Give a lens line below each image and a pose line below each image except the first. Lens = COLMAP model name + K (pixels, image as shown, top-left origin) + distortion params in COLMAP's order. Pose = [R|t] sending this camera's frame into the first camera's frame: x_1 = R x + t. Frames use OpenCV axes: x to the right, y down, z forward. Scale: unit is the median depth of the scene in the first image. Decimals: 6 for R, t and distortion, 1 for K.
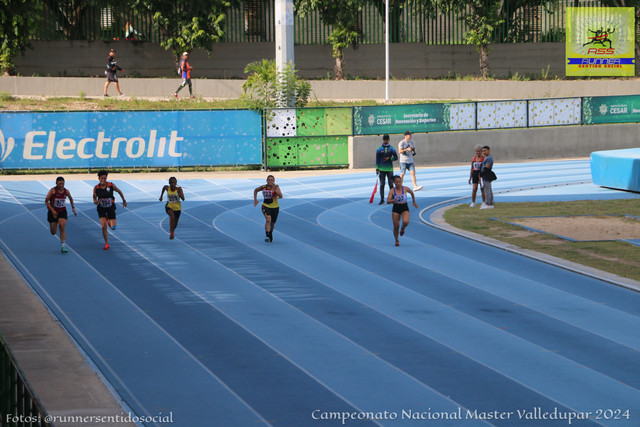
lens RADIAL K [[3966.3, 0, 320.1], [0, 3966.3, 213.4], [0, 0, 1]] dist [2.900833, 0.000000]
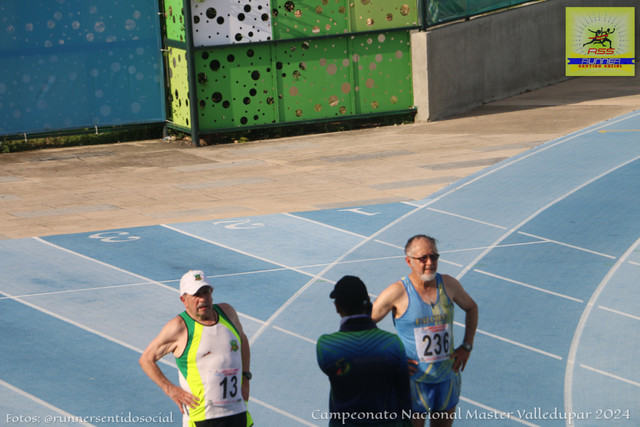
lens RADIAL K [[3966.3, 0, 319.8], [0, 3966.3, 213.9], [0, 0, 1]] dist [2.900833, 0.000000]
pose [[0.973433, -0.066028, 0.219243, -0.080384], [0.051165, 0.996033, 0.072797, -0.029589], [-0.223180, -0.059646, 0.972951, 0.654041]]
